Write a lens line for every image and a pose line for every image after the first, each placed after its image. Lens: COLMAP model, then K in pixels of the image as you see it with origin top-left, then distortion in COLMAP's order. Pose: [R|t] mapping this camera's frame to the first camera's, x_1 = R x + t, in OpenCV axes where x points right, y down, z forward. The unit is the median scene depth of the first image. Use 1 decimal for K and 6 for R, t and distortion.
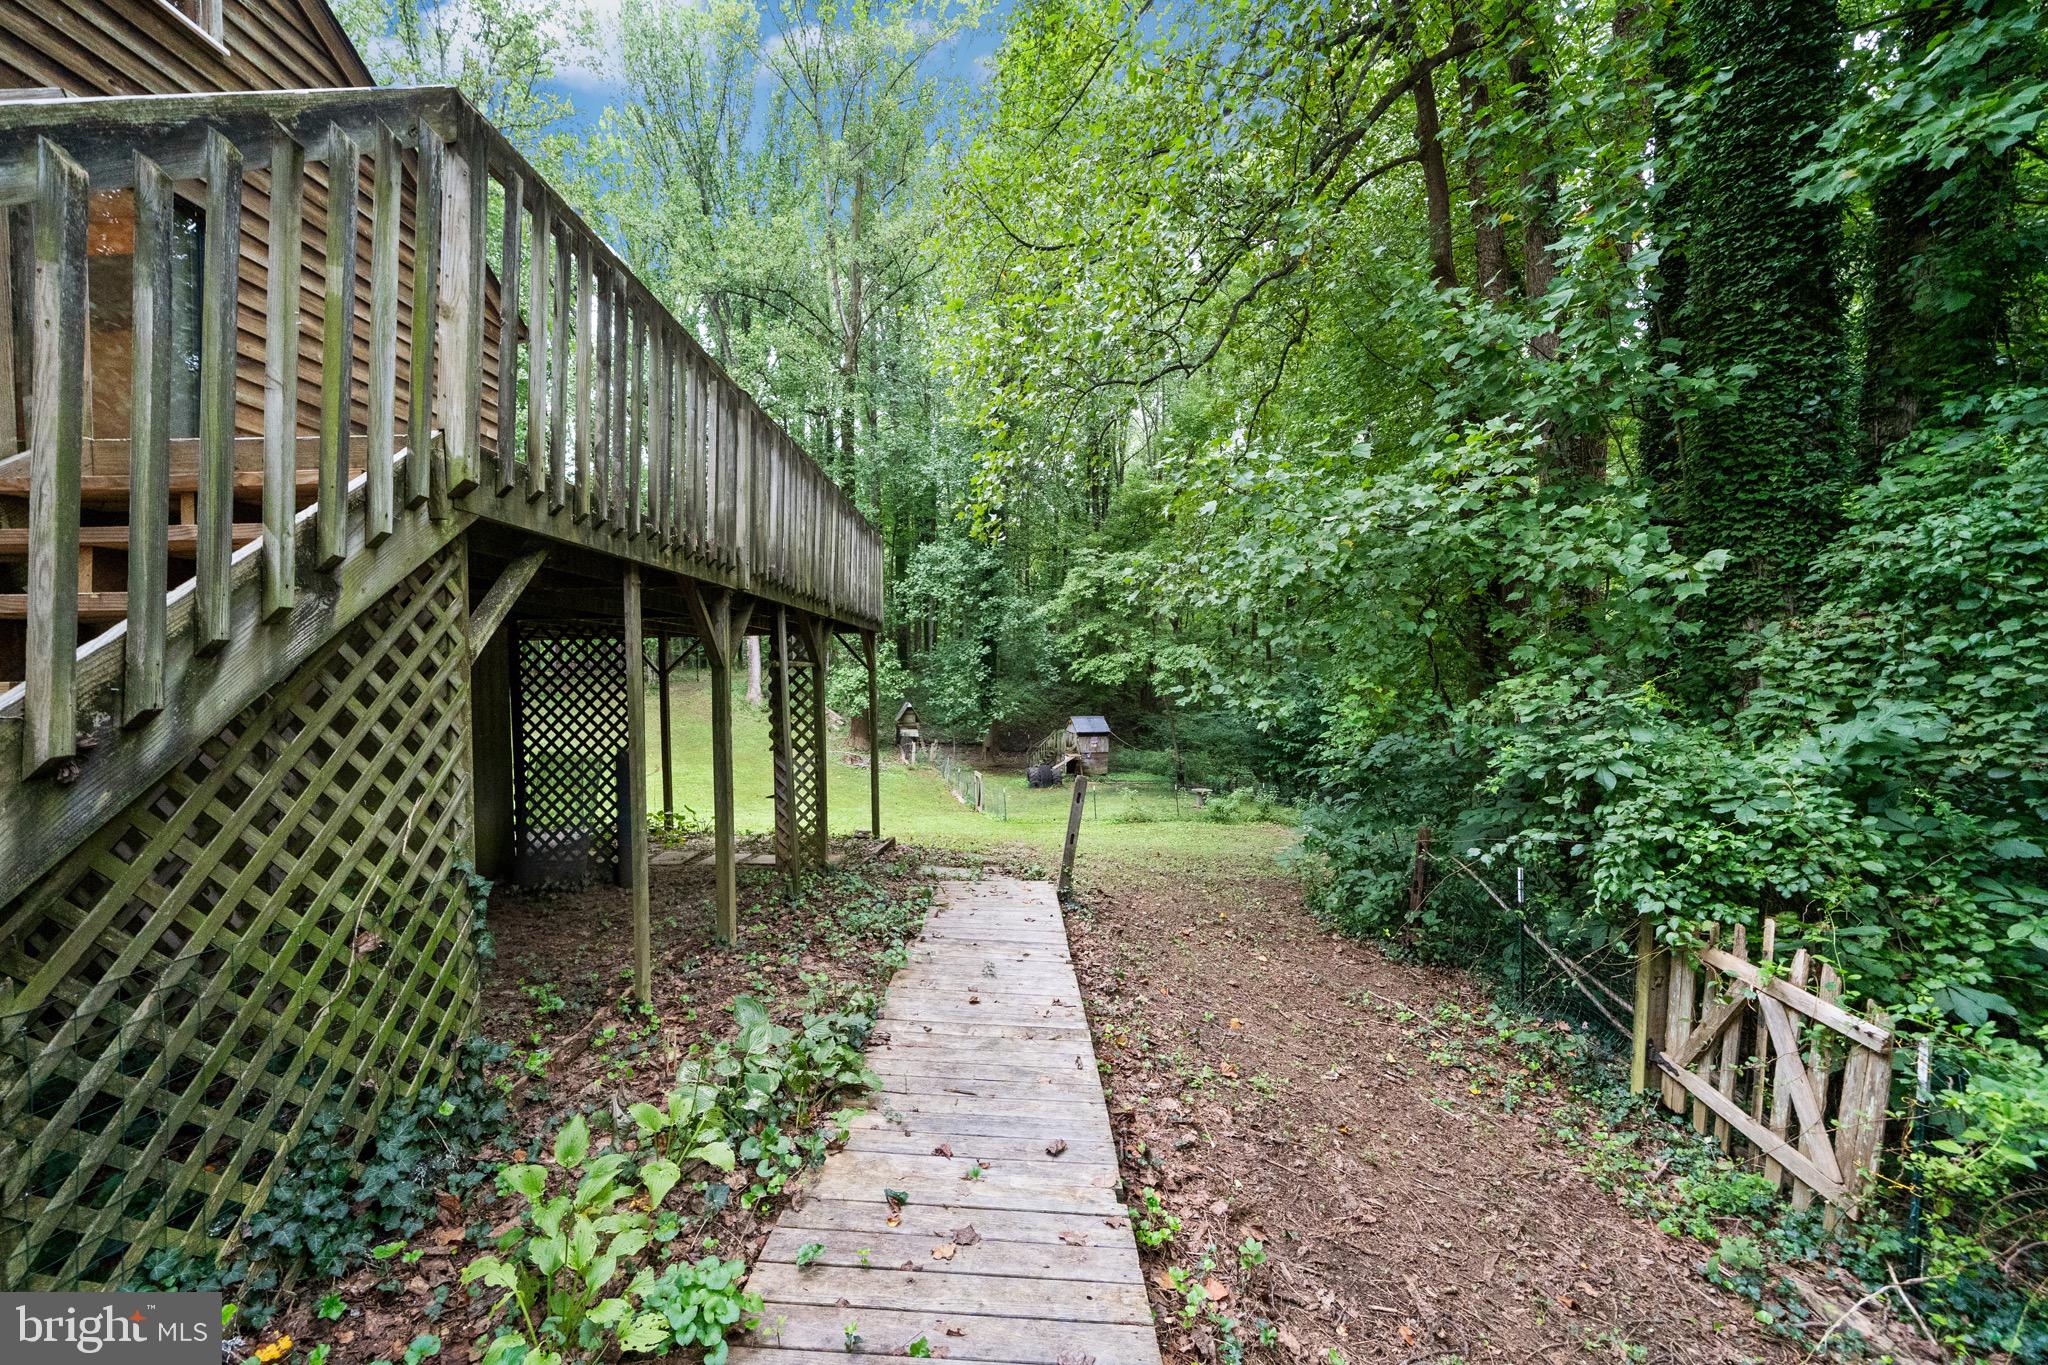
lens RADIAL K [[732.1, 0, 1030.0], [0, 732.1, 676.0], [0, 0, 1]] dist [-0.000737, -0.000038]
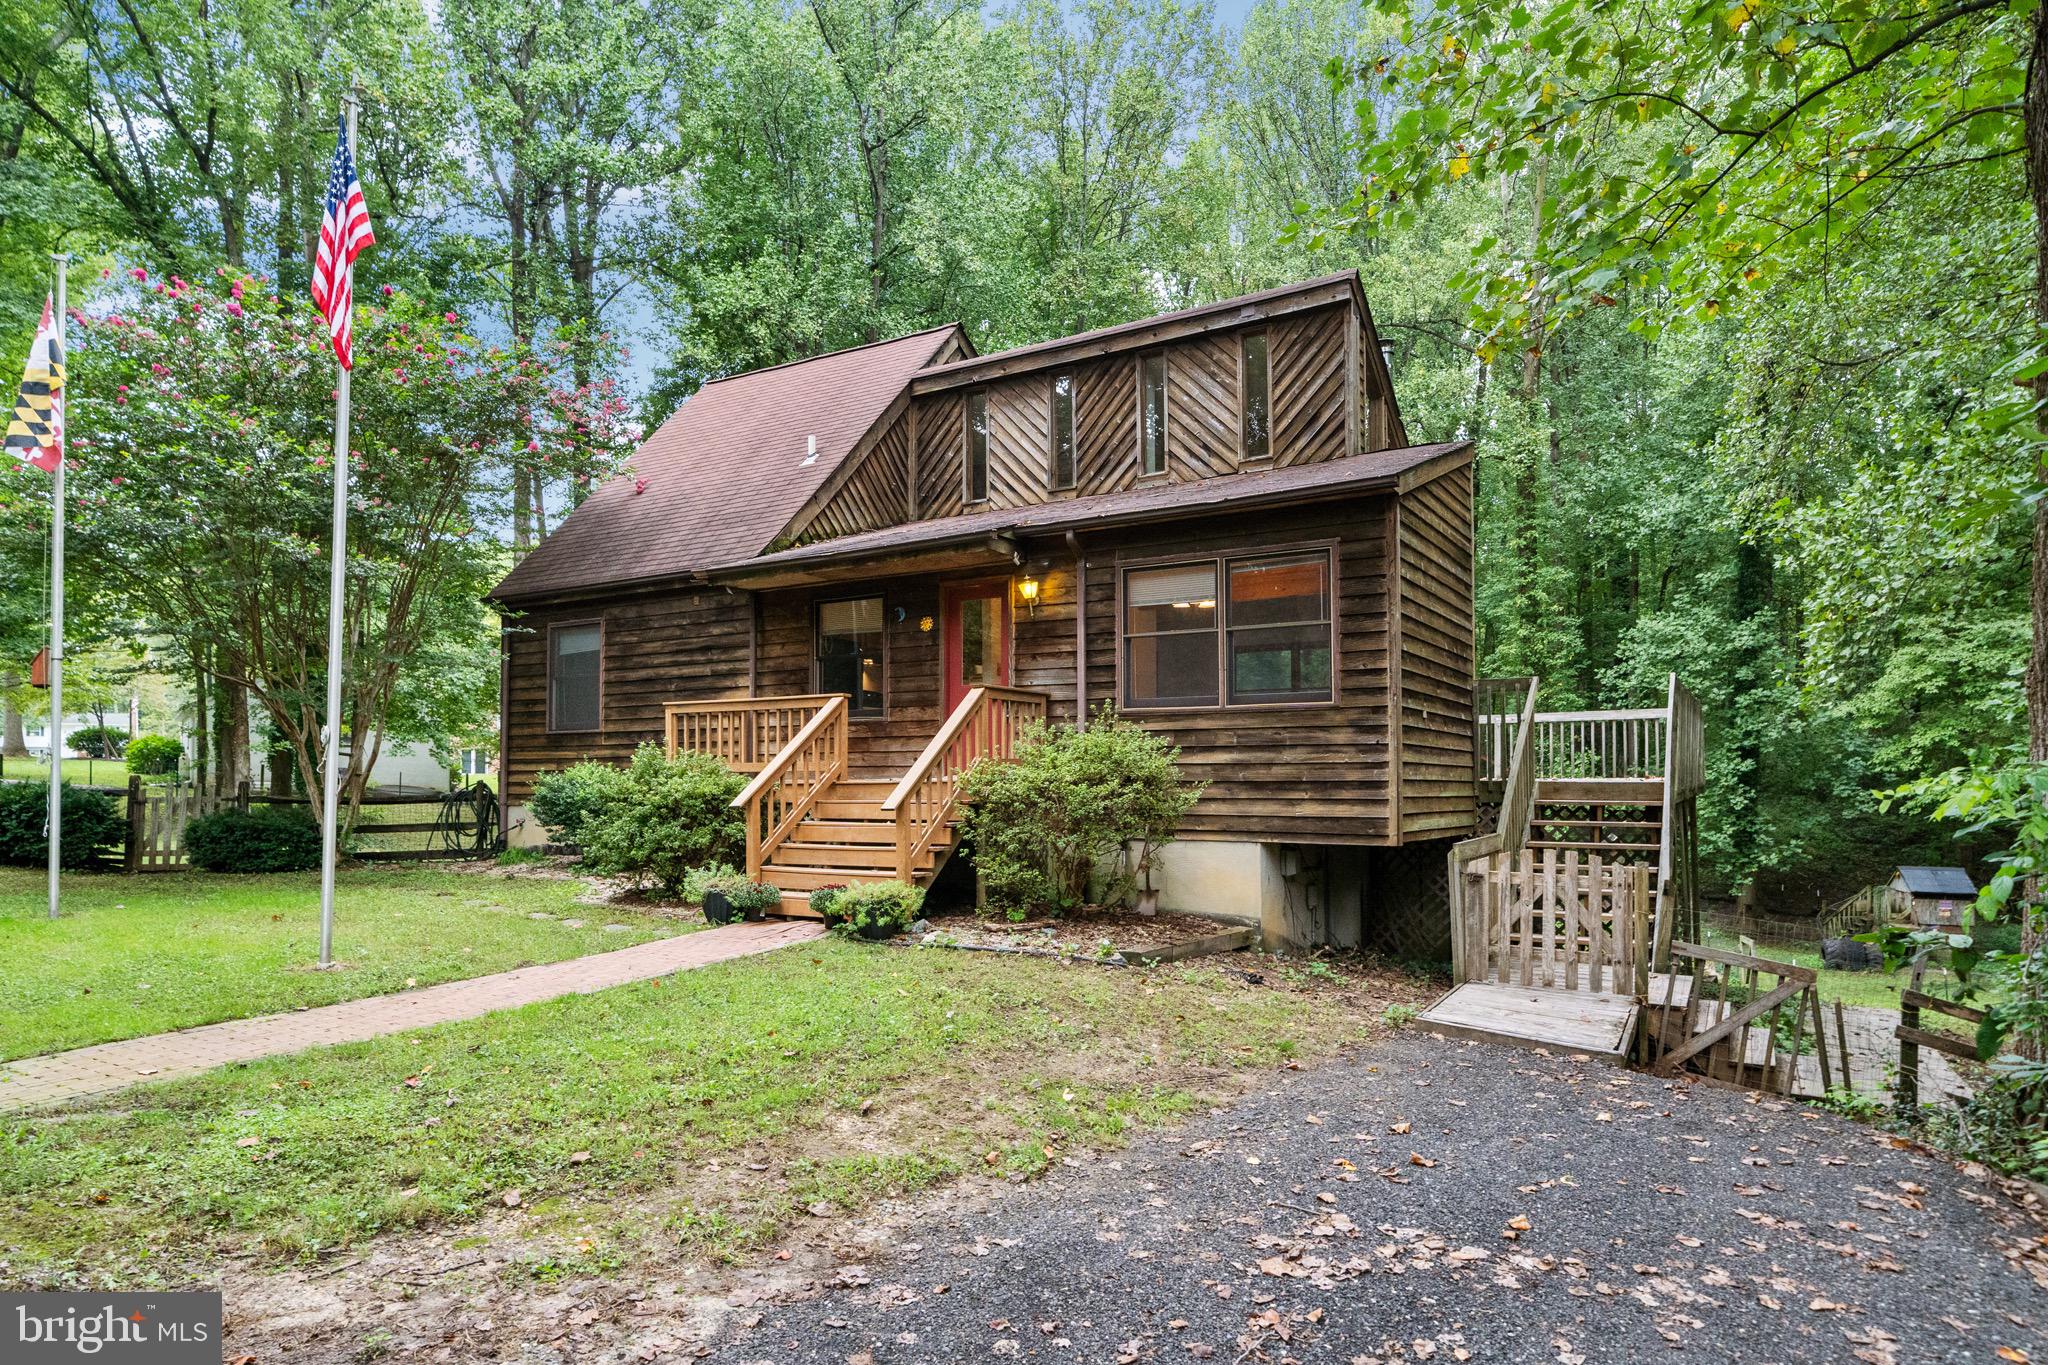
lens RADIAL K [[1224.4, 0, 993.2], [0, 1224.4, 739.0], [0, 0, 1]] dist [0.004983, -0.003127]
pose [[0.840308, -0.007530, -0.542057, -0.029850], [-0.008832, 0.999581, -0.027577, -0.021478], [0.542038, 0.027961, 0.839889, -0.369390]]
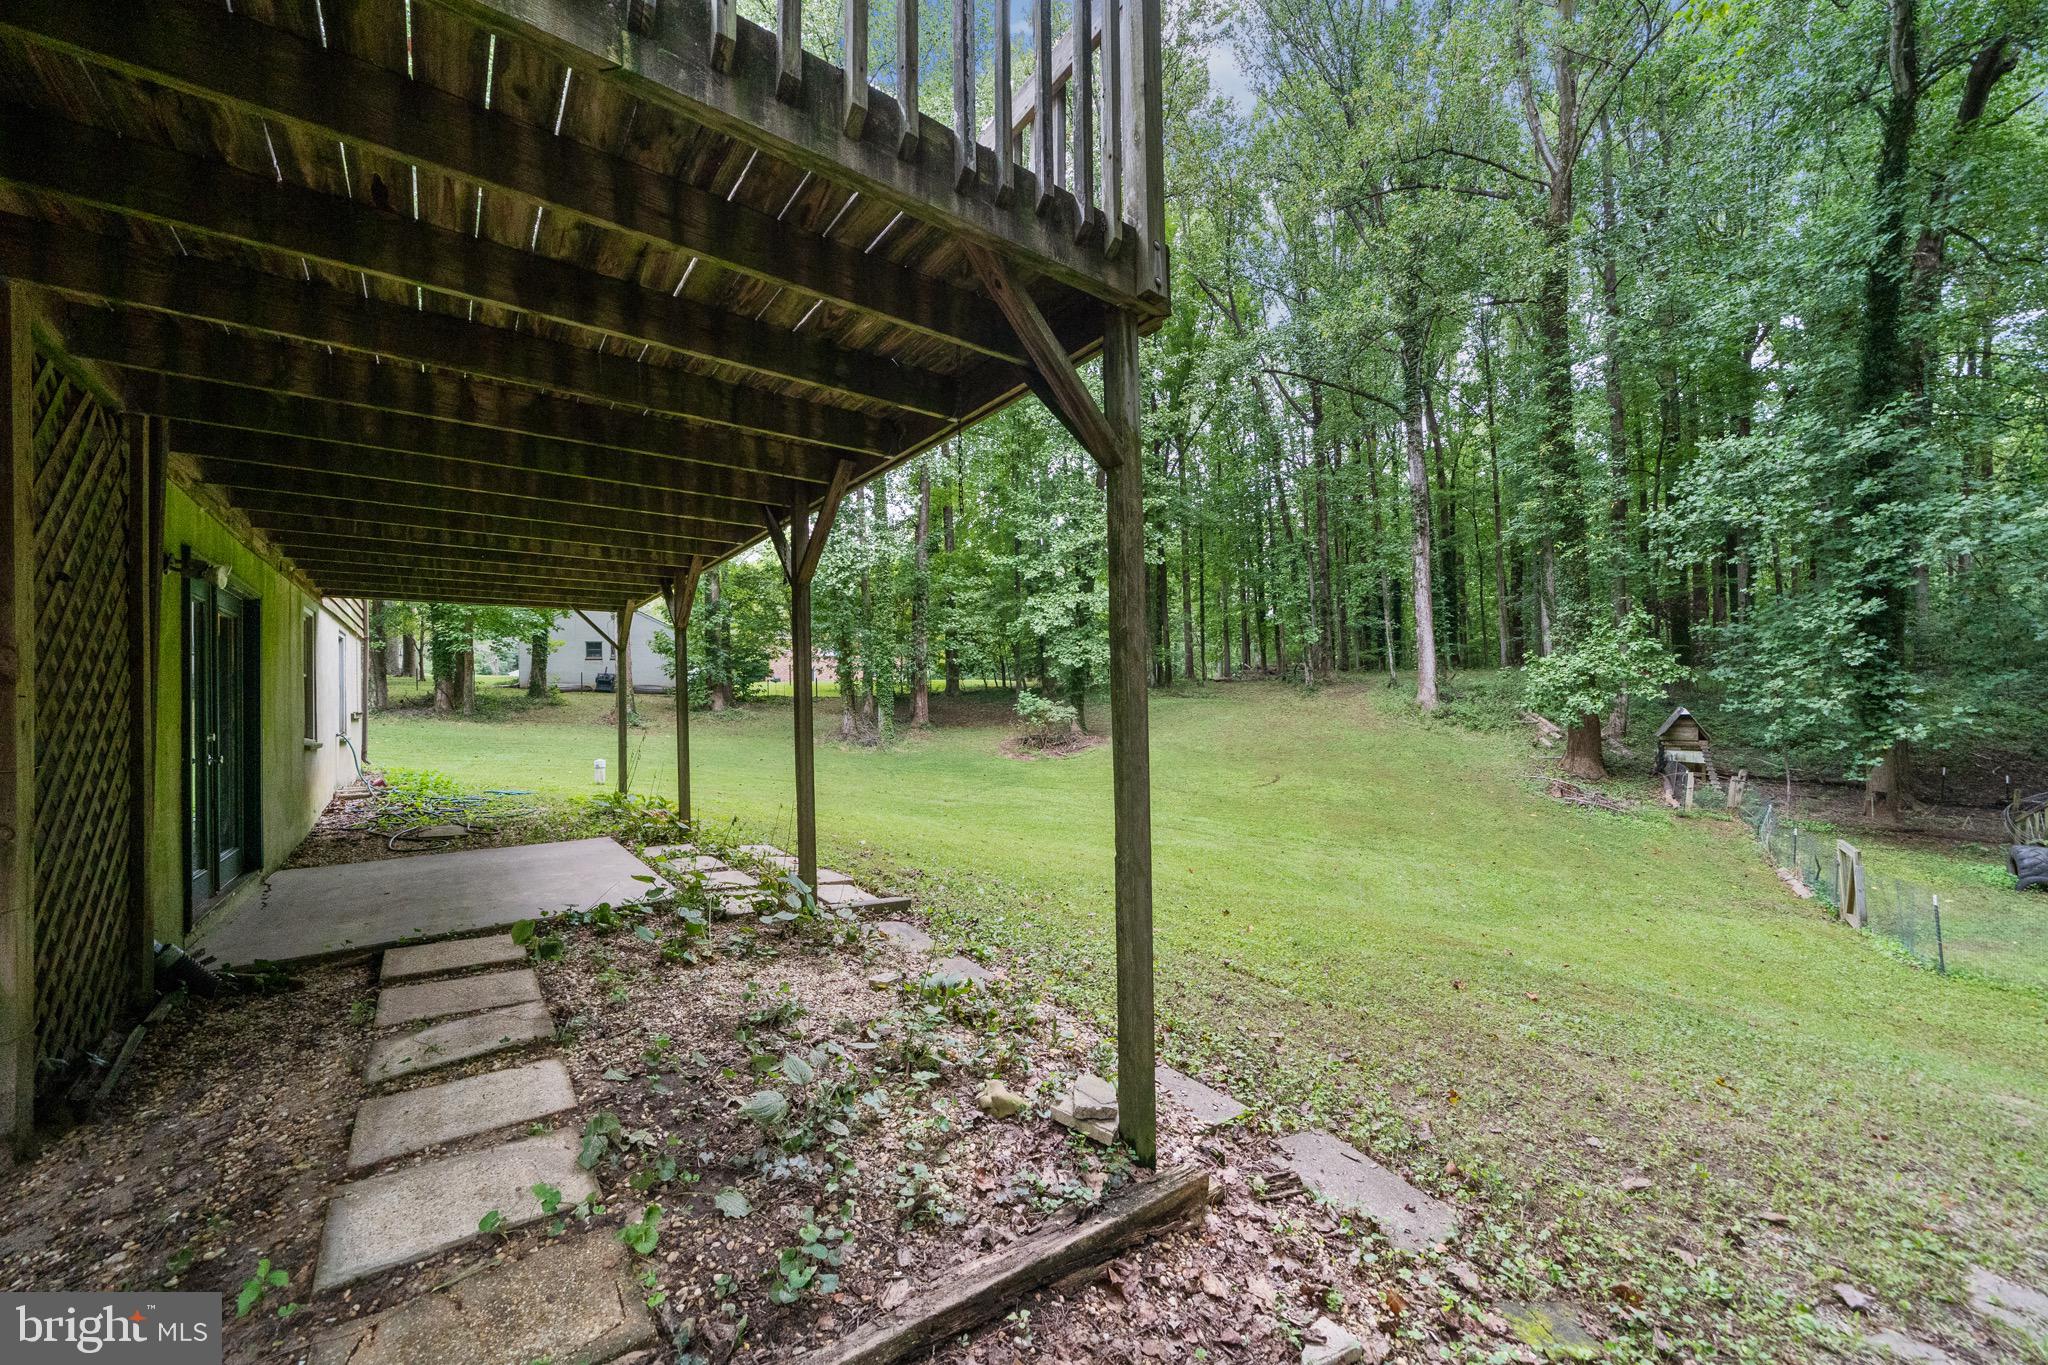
lens RADIAL K [[732.1, 0, 1014.5], [0, 732.1, 687.2], [0, 0, 1]] dist [-0.000737, -0.000038]
pose [[0.593184, -0.010670, -0.804996, -0.003288], [0.011442, 0.999923, -0.004822, 0.017385], [0.804985, -0.006350, 0.593261, 0.195448]]
